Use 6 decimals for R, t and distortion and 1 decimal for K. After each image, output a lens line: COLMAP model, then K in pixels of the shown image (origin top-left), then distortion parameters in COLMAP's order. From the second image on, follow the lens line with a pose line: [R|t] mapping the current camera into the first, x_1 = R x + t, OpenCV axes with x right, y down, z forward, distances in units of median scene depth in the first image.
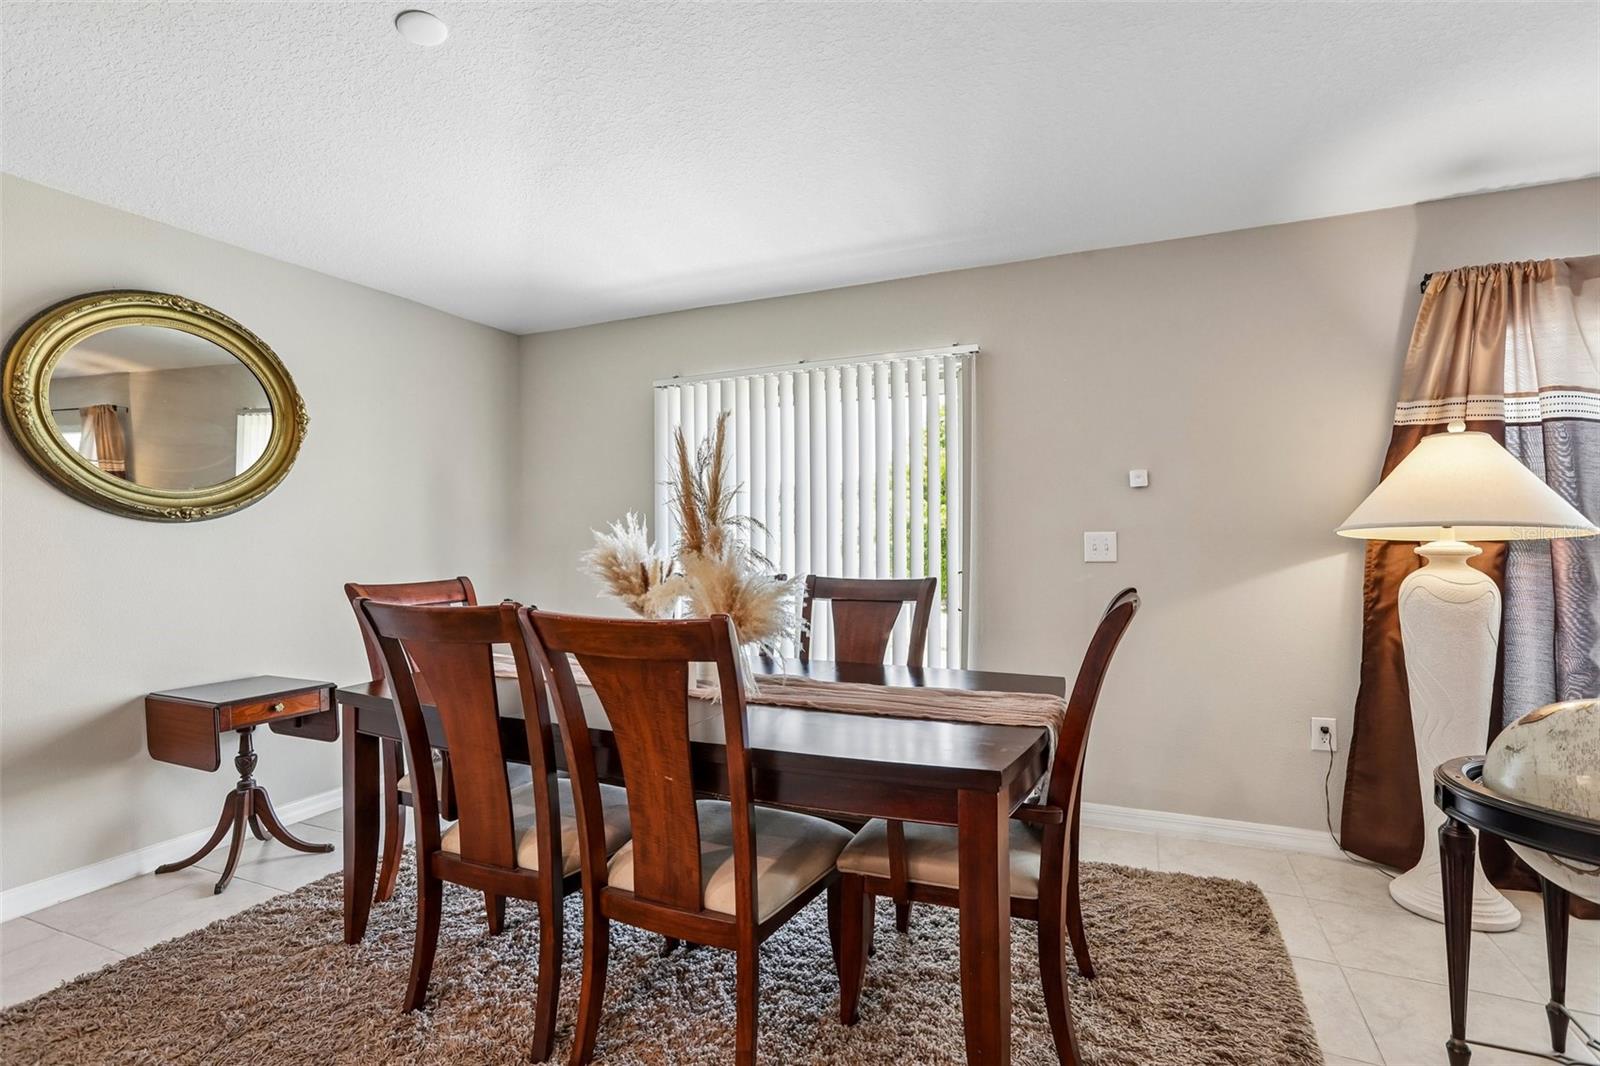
lens RADIAL K [[791.5, 0, 810.2], [0, 791.5, 530.3], [0, 0, 1]] dist [0.004695, 0.001740]
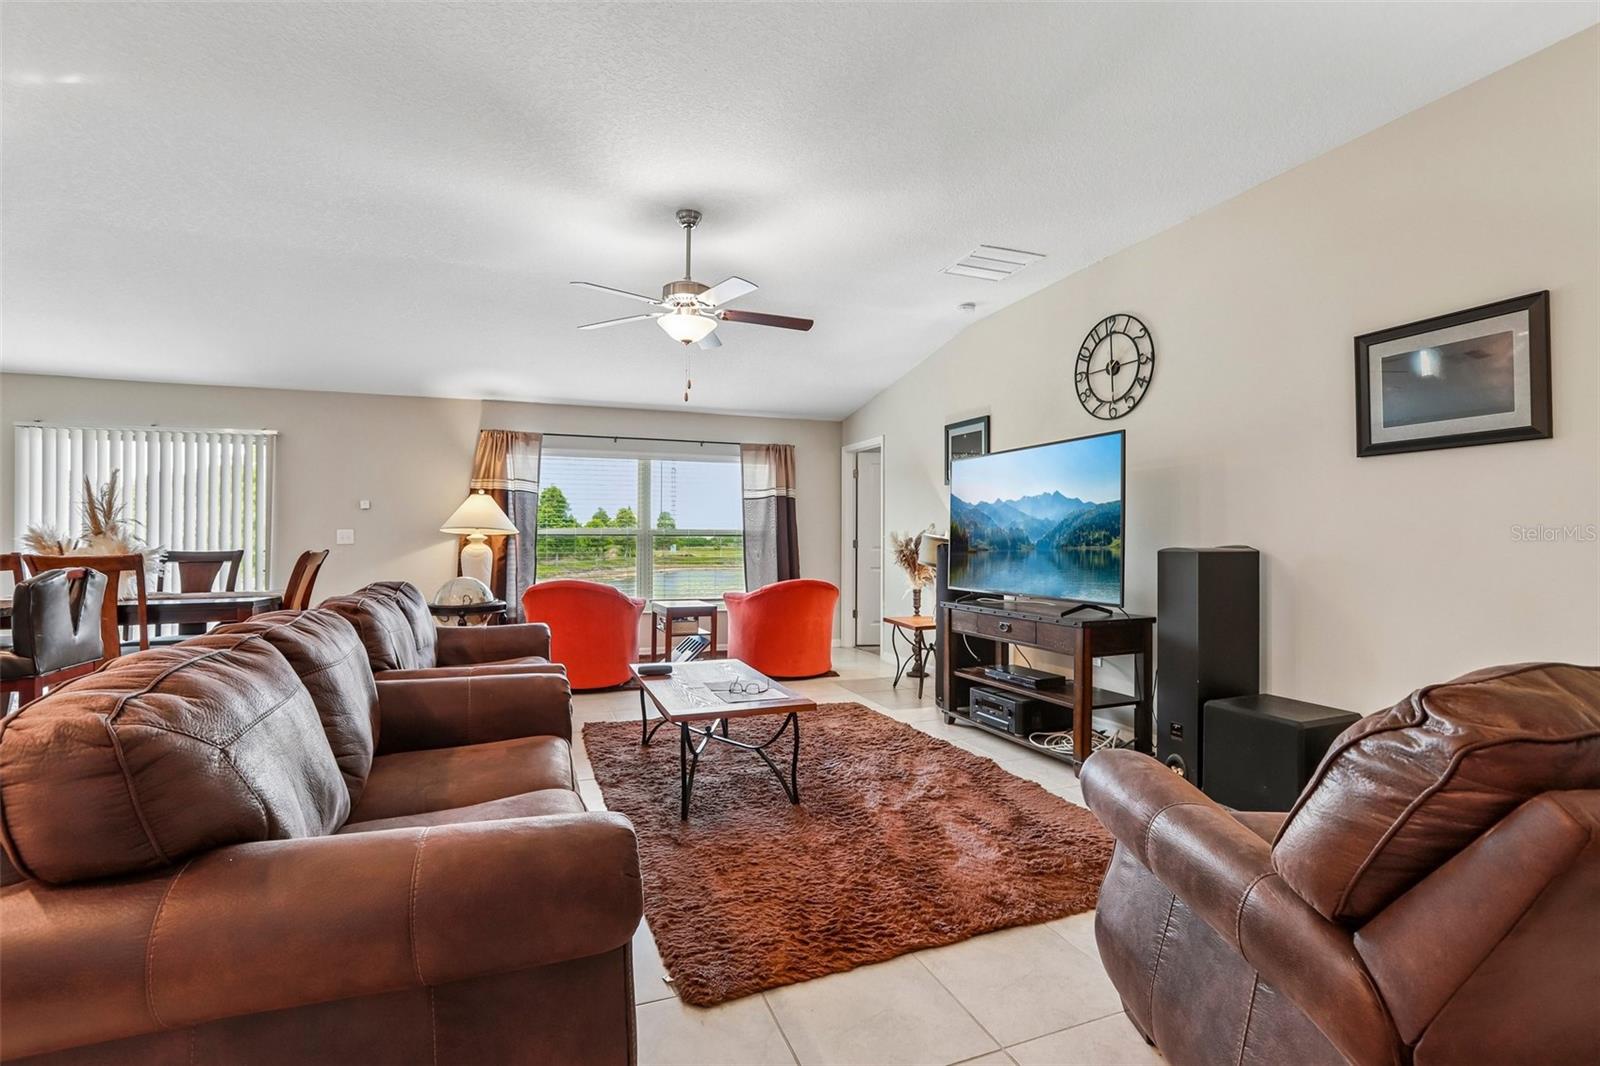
lens RADIAL K [[733.8, 0, 793.3], [0, 733.8, 533.7], [0, 0, 1]] dist [-0.038939, 0.015144]
pose [[0.726265, 0.011593, 0.687317, -0.097247], [-0.010579, 0.999928, -0.005687, 0.013095], [-0.687333, -0.003141, 0.726335, -1.408669]]
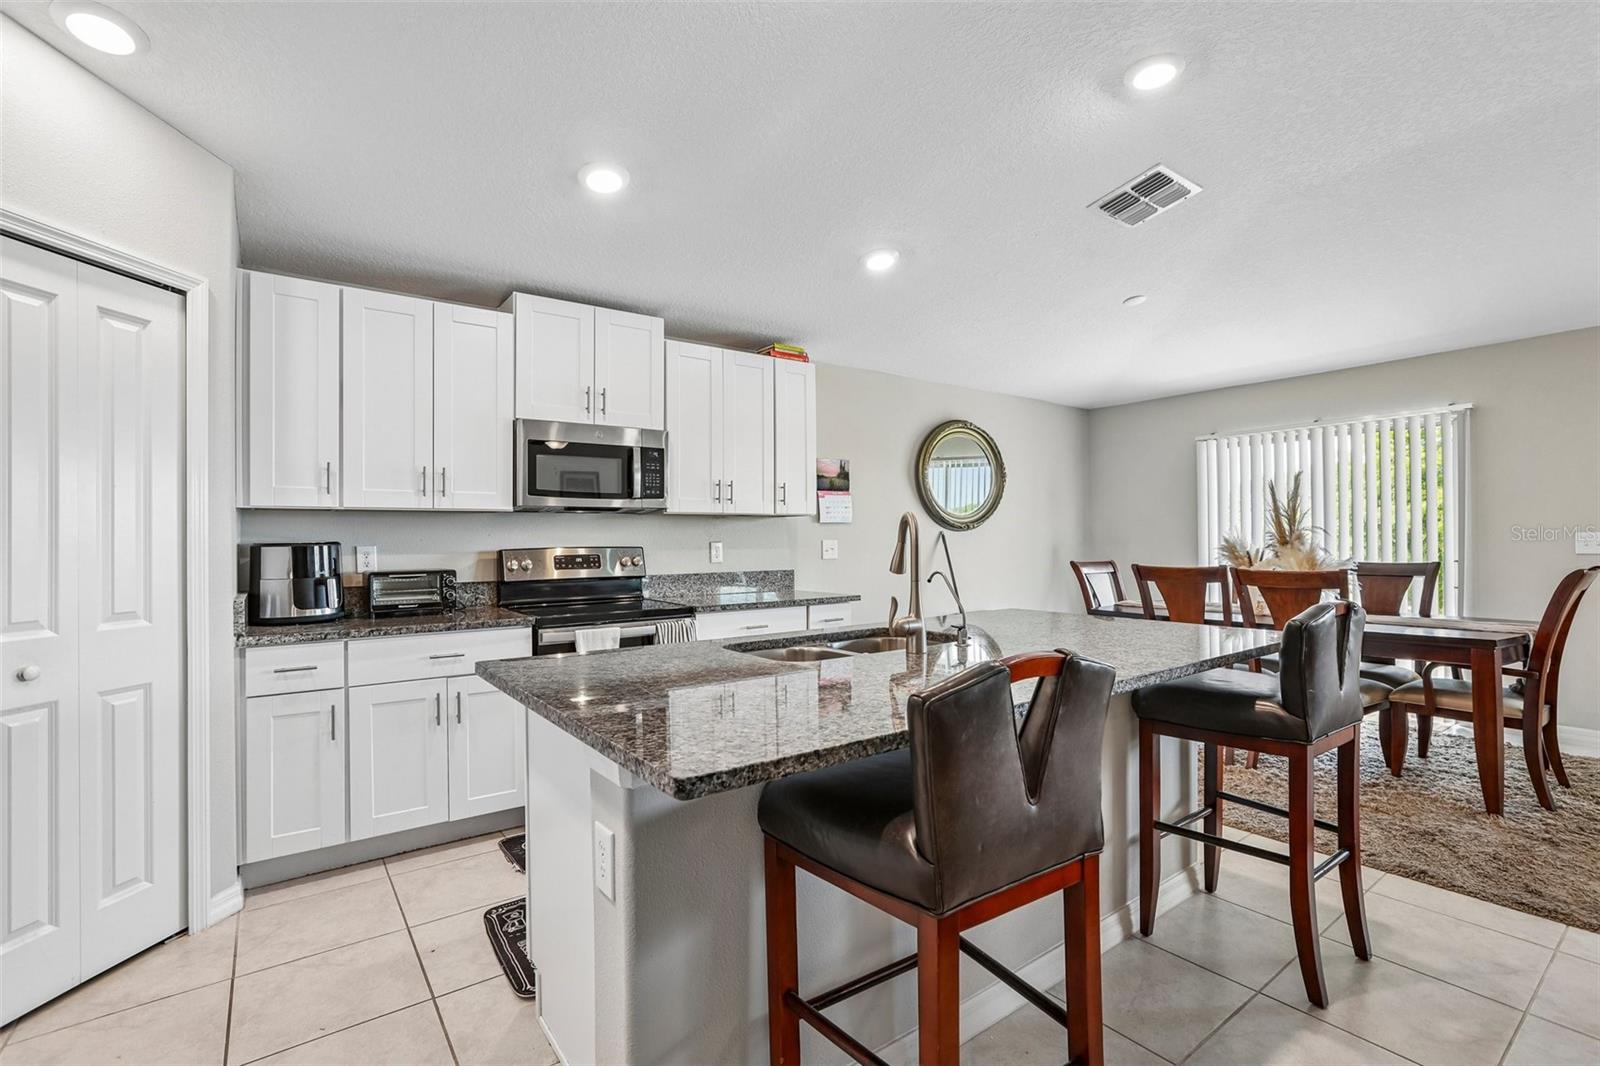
lens RADIAL K [[733.8, 0, 791.2], [0, 733.8, 532.5], [0, 0, 1]] dist [-0.038939, 0.015144]
pose [[0.859092, -0.008431, -0.511752, -0.236215], [0.008466, 0.999962, -0.002262, -0.007219], [0.511751, -0.002389, 0.859130, -0.956298]]
